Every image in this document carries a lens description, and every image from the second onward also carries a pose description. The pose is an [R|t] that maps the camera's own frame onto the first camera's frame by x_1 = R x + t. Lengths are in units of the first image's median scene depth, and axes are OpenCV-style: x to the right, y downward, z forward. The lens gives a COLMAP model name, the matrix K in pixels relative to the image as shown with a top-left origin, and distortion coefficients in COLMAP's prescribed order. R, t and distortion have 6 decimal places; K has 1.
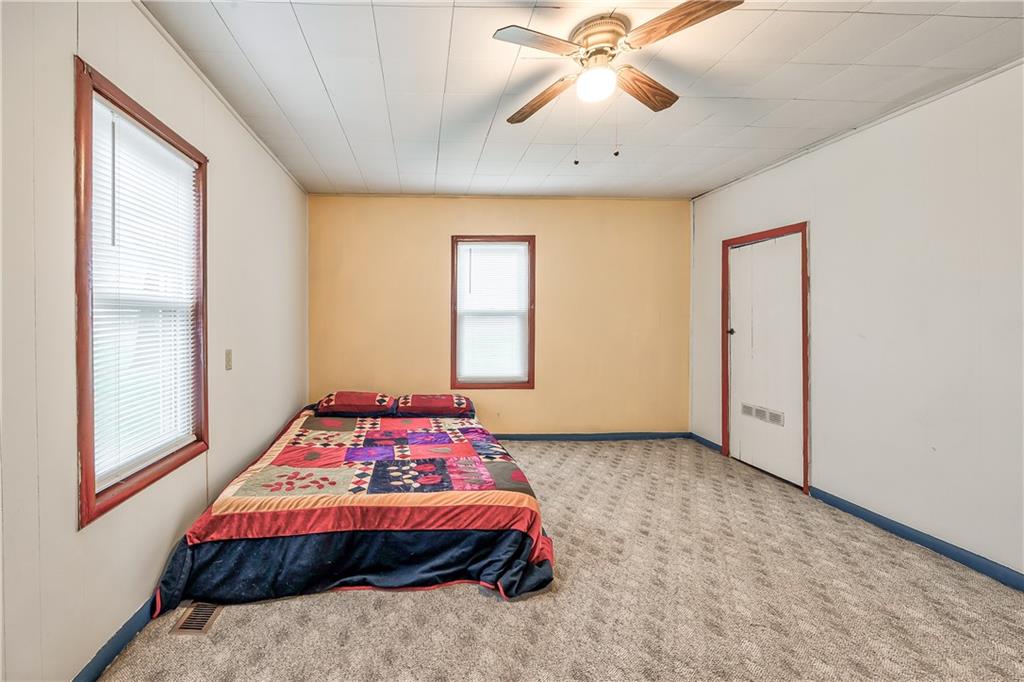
lens RADIAL K [[438.9, 0, 512.0], [0, 438.9, 321.1], [0, 0, 1]] dist [-0.001013, -0.000139]
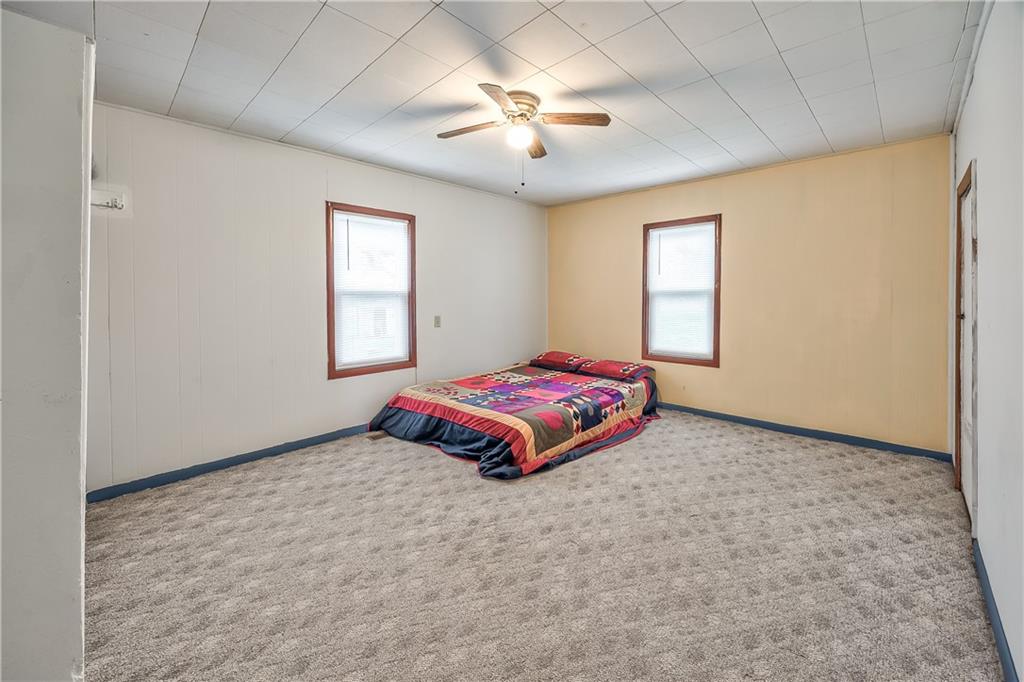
lens RADIAL K [[409.1, 0, 513.3], [0, 409.1, 303.6], [0, 0, 1]] dist [-0.001029, 0.000118]
pose [[0.706122, 0.010174, -0.708017, 0.904918], [-0.000115, 0.999898, 0.014254, -0.012019], [0.708090, -0.009984, 0.706052, 0.030745]]
